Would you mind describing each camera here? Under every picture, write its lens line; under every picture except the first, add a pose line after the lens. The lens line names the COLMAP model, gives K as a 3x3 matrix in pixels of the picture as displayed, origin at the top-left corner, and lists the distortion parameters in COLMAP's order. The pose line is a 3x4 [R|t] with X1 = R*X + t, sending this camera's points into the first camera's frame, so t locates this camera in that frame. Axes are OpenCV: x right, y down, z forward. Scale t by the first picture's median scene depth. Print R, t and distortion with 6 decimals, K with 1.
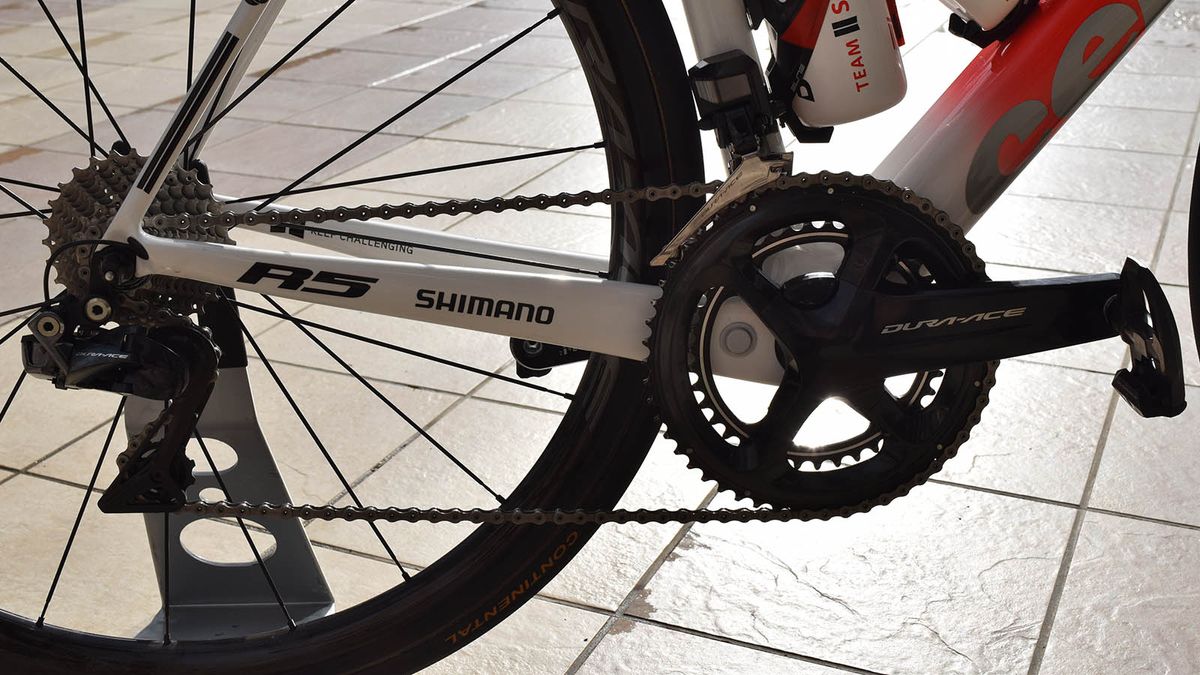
lens RADIAL K [[1678.1, 0, 601.7], [0, 1678.1, 340.7], [0, 0, 1]] dist [-0.065504, 0.000000]
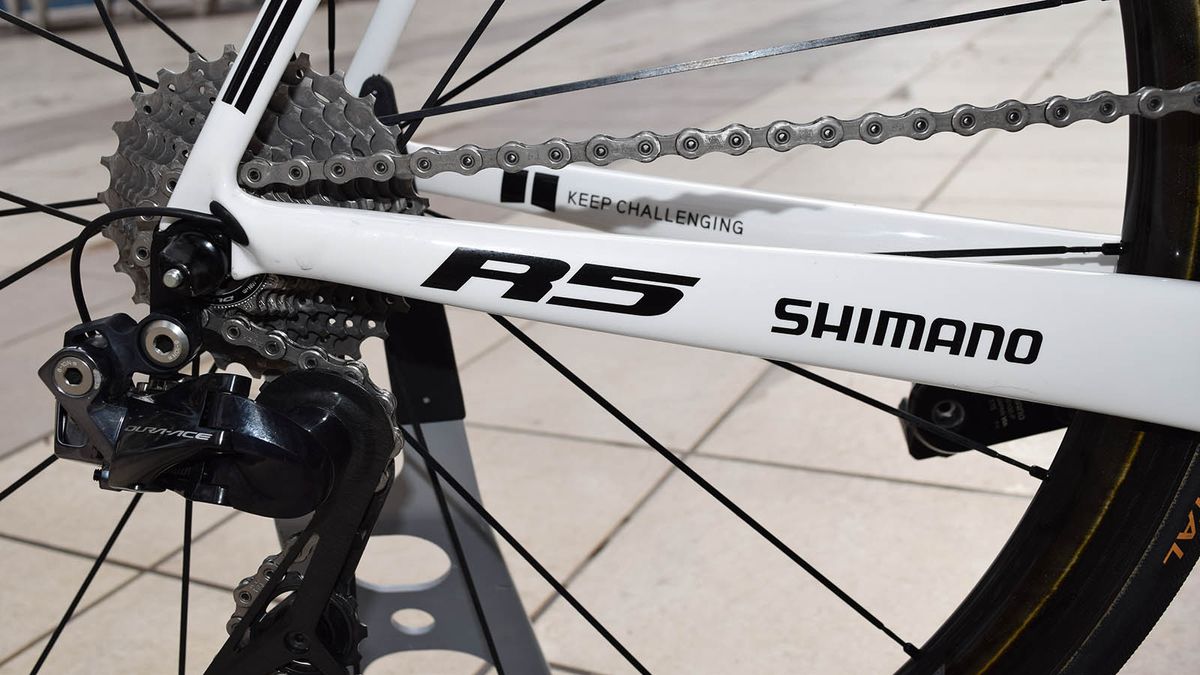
lens RADIAL K [[1272.2, 0, 602.8], [0, 1272.2, 342.0], [0, 0, 1]] dist [-0.050437, 0.000000]
pose [[0.987821, -0.003857, -0.155550, -0.101462], [0.006080, 0.999886, 0.013813, -0.022915], [0.155479, -0.014591, 0.987731, 0.612556]]
